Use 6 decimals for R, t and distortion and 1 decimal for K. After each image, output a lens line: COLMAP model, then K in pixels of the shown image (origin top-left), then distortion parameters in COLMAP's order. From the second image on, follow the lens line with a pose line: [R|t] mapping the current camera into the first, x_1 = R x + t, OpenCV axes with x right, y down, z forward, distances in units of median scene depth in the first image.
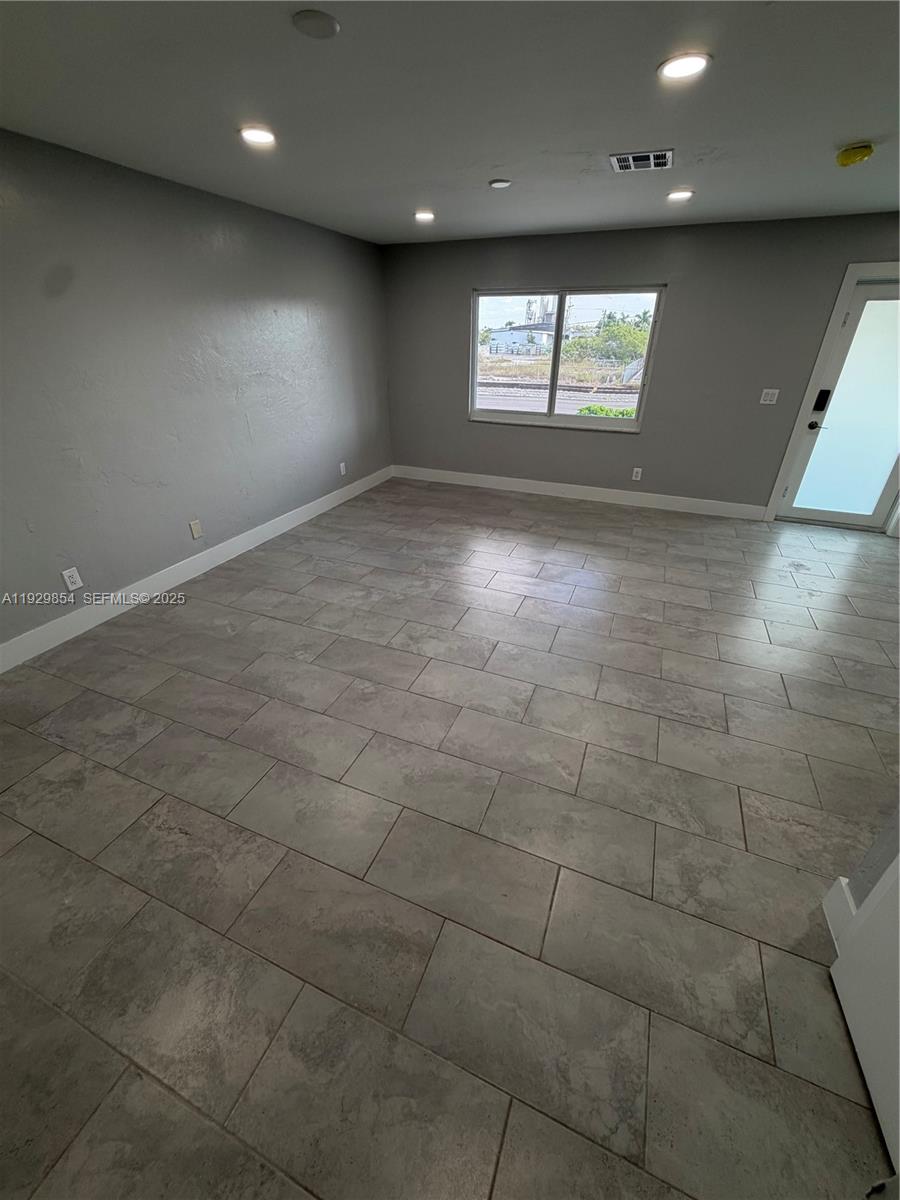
lens RADIAL K [[479.7, 0, 450.5], [0, 479.7, 598.6], [0, 0, 1]] dist [-0.000882, 0.000065]
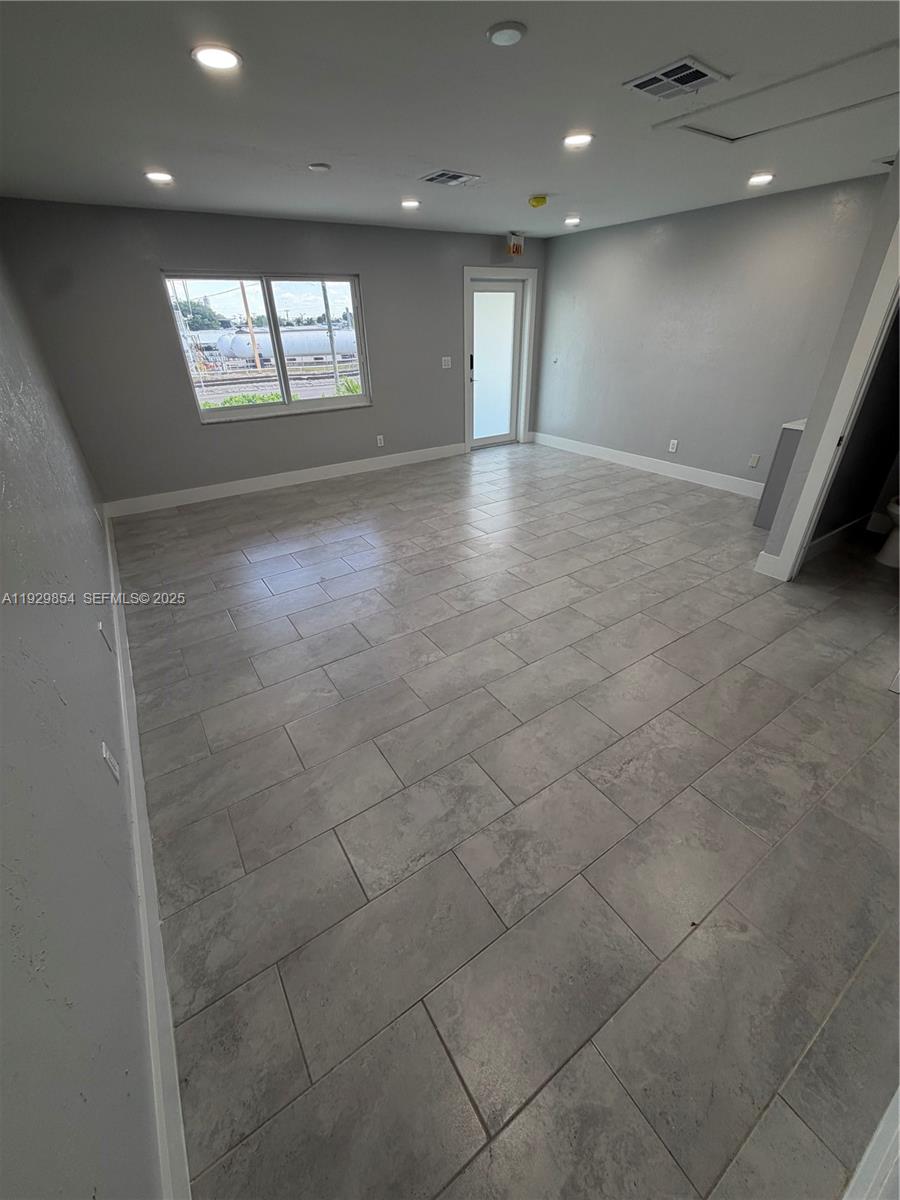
lens RADIAL K [[479.7, 0, 451.1], [0, 479.7, 598.9], [0, 0, 1]] dist [-0.000882, 0.000065]
pose [[0.558338, -0.432230, 0.708121, -1.042271], [0.421441, 0.882991, 0.206673, -0.187044], [-0.714595, 0.183038, 0.675167, 0.346682]]
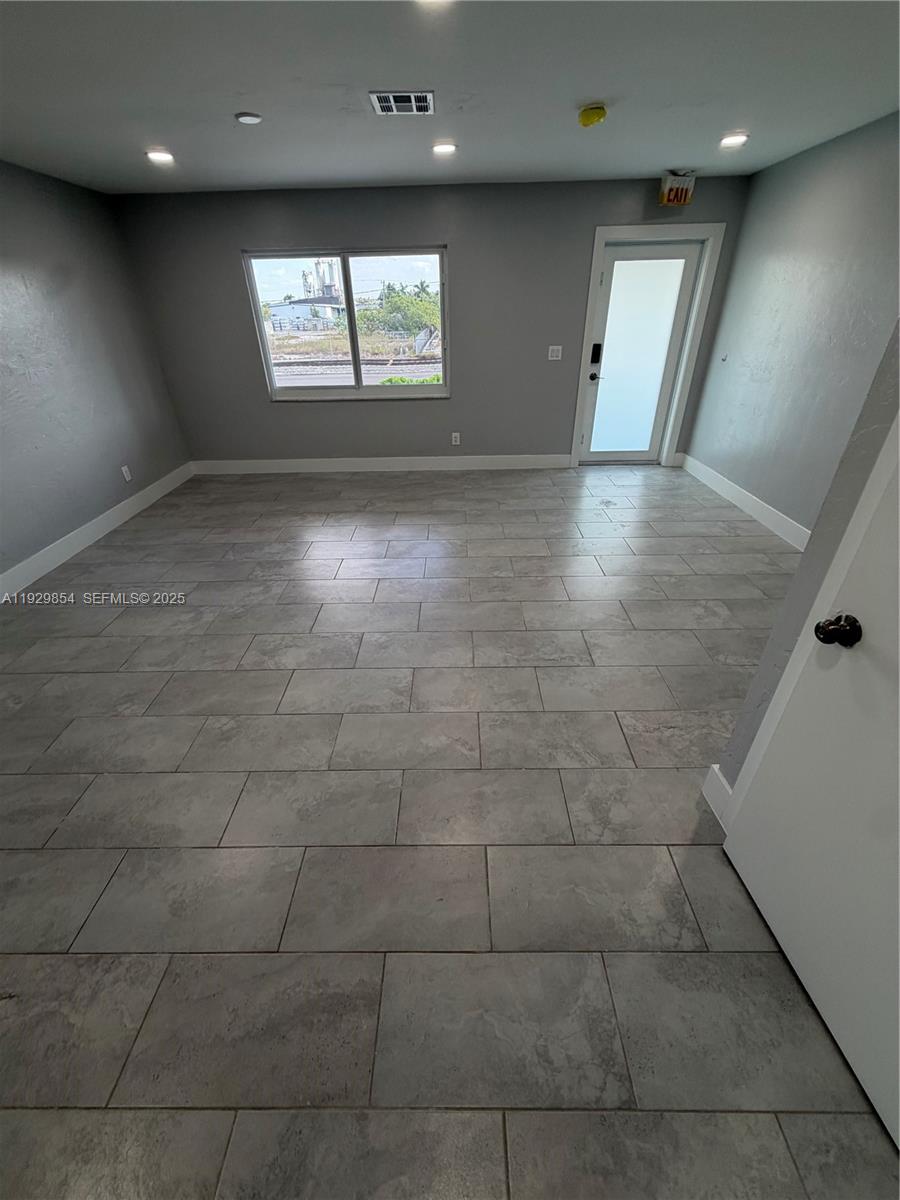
lens RADIAL K [[479.7, 0, 452.8], [0, 479.7, 598.1], [0, 0, 1]] dist [-0.000882, 0.000065]
pose [[0.924940, -0.218738, 0.310869, -0.017182], [0.205825, 0.975773, 0.074190, -0.012123], [-0.319566, -0.004637, 0.947553, 0.072167]]
